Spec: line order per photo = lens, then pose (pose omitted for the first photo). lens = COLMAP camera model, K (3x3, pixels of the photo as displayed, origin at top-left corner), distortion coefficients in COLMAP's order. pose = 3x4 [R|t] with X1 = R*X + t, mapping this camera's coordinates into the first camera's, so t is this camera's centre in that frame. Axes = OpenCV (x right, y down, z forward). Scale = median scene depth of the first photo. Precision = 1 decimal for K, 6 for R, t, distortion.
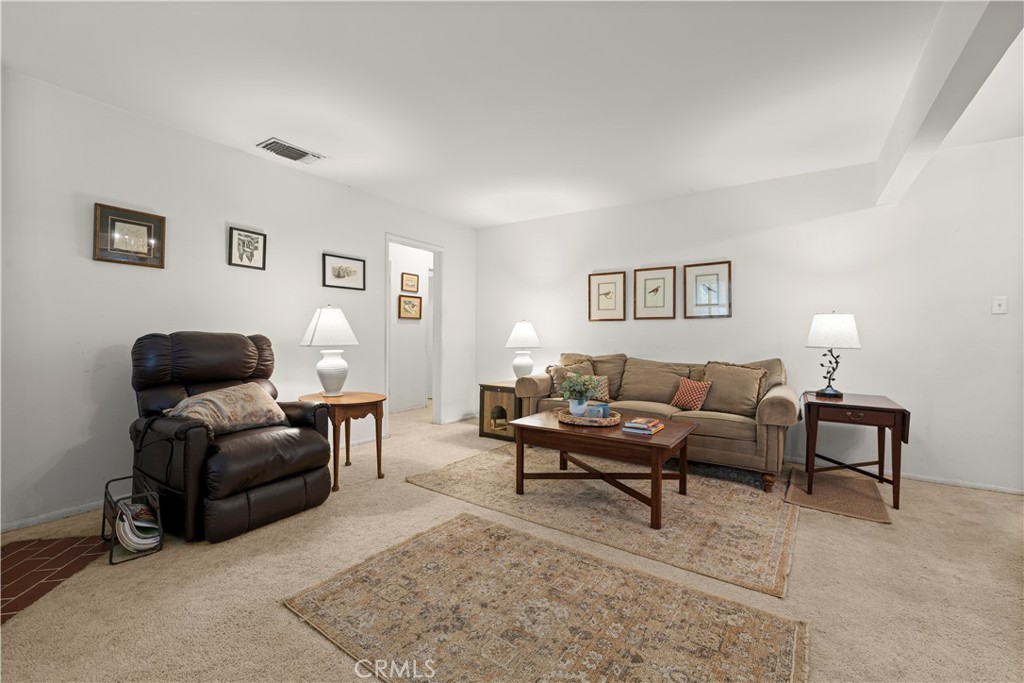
lens RADIAL K [[433.7, 0, 512.0], [0, 433.7, 341.5], [0, 0, 1]] dist [-0.000436, 0.000034]
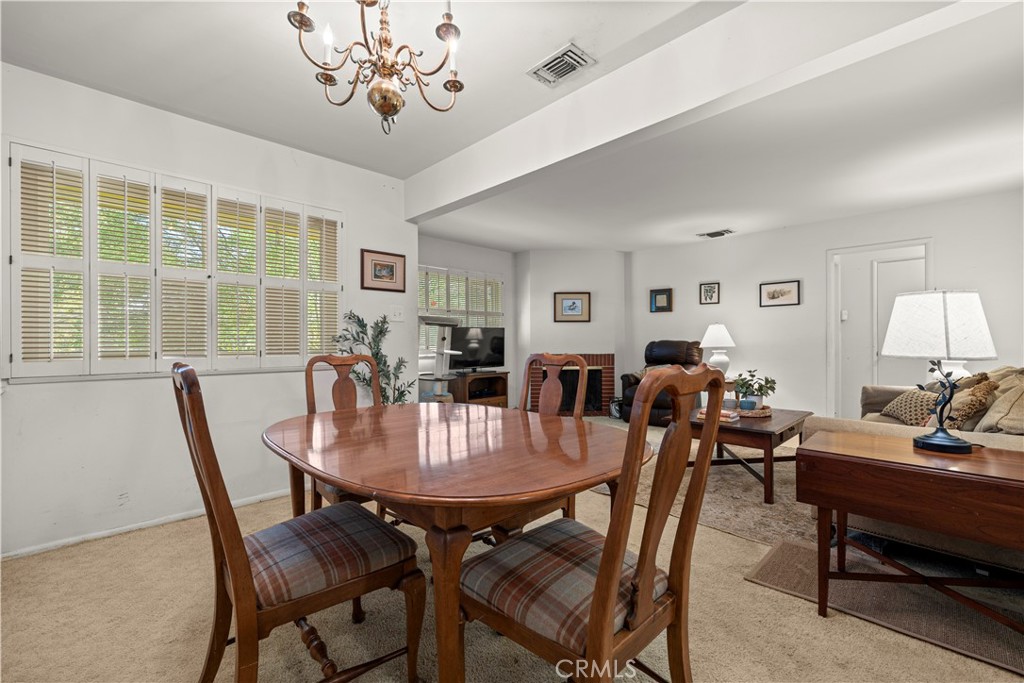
lens RADIAL K [[433.7, 0, 512.0], [0, 433.7, 341.5], [0, 0, 1]] dist [-0.000436, 0.000034]
pose [[-0.205528, -0.007170, -0.978625, 1.363649], [-0.010513, 0.999932, -0.005119, 0.002928], [0.978595, 0.009237, -0.205589, 0.593740]]
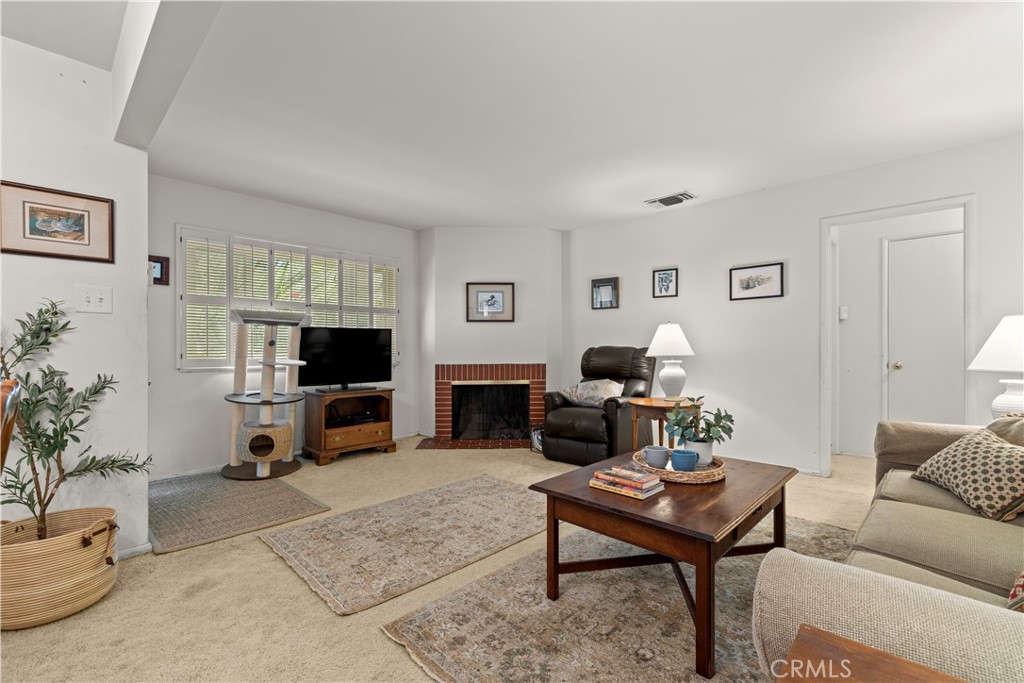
lens RADIAL K [[449.9, 0, 510.5], [0, 449.9, 349.0], [0, 0, 1]] dist [0.000576, -0.000136]
pose [[-0.180508, -0.003686, -0.983567, 0.864805], [-0.012435, 0.999922, -0.001466, -0.003915], [0.983495, 0.011966, -0.180540, 0.816305]]
